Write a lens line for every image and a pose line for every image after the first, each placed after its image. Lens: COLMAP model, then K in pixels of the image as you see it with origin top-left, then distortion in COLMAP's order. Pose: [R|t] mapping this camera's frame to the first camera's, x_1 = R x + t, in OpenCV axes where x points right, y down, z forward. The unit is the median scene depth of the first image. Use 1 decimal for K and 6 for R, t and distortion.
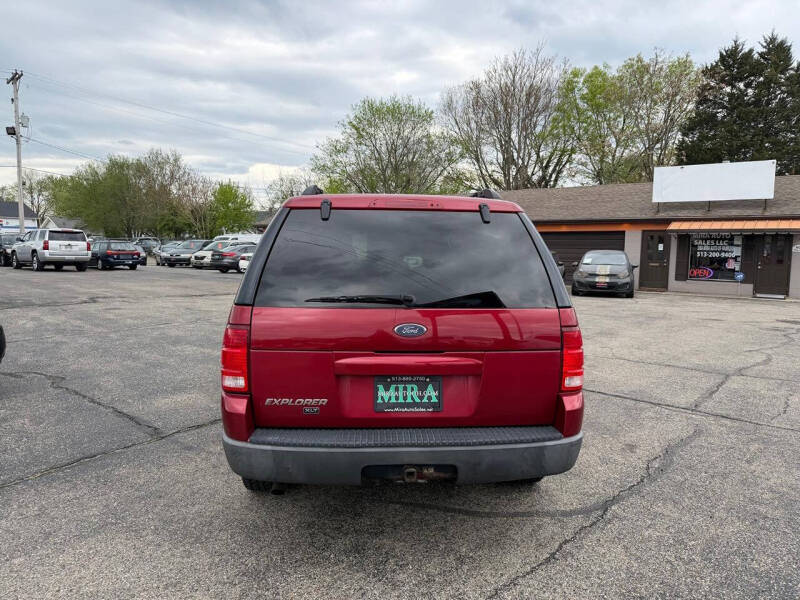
lens RADIAL K [[561.4, 0, 407.5], [0, 561.4, 303.0], [0, 0, 1]] dist [0.040558, -0.057365]
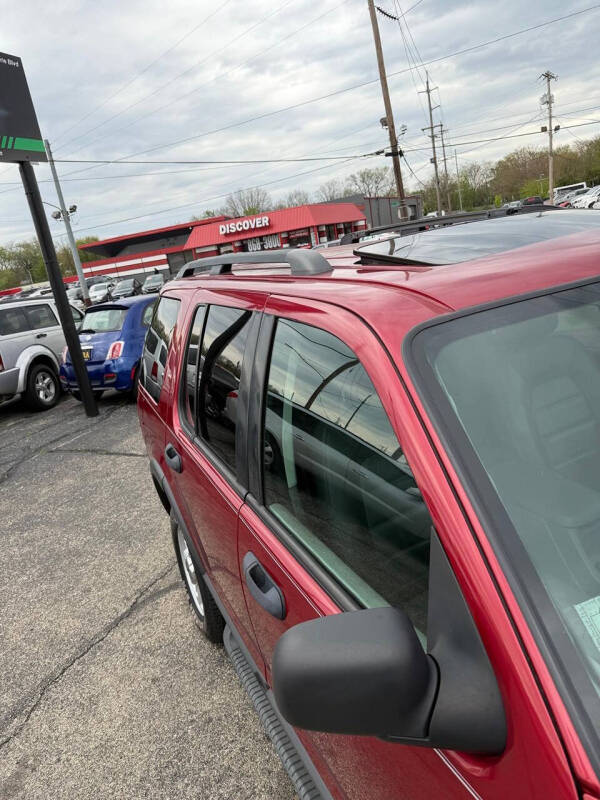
lens RADIAL K [[561.4, 0, 298.6], [0, 561.4, 402.4], [0, 0, 1]] dist [0.040558, -0.057365]
pose [[-0.926166, 0.230636, -0.298369, 0.035382], [0.116149, 0.927178, 0.356160, -0.034418], [0.358784, 0.295208, -0.885509, 0.224740]]
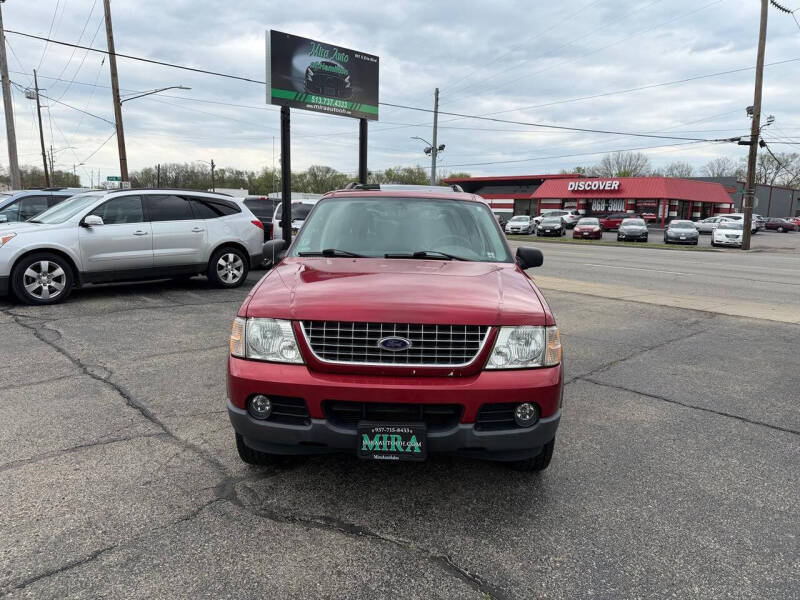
lens RADIAL K [[561.4, 0, 400.2], [0, 561.4, 304.9], [0, 0, 1]] dist [0.040558, -0.057365]
pose [[-0.994827, -0.057093, 0.084022, -0.021583], [-0.032534, 0.962620, 0.268895, -0.039598], [-0.096233, 0.264771, -0.959498, 0.356632]]
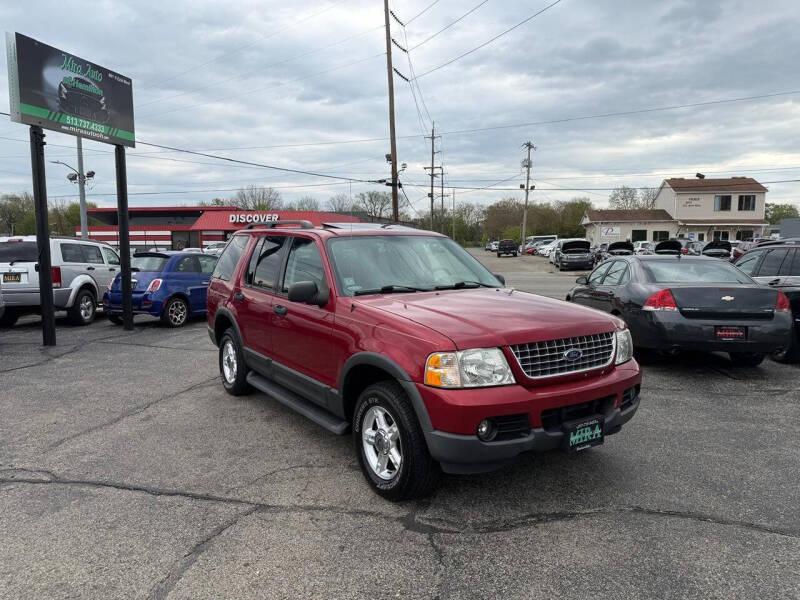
lens RADIAL K [[561.4, 0, 394.6], [0, 561.4, 304.0], [0, 0, 1]] dist [0.040558, -0.057365]
pose [[-0.868096, 0.035160, -0.495150, 0.081568], [-0.065340, 0.980716, 0.184193, -0.037166], [0.492078, 0.192250, -0.849058, 0.346472]]
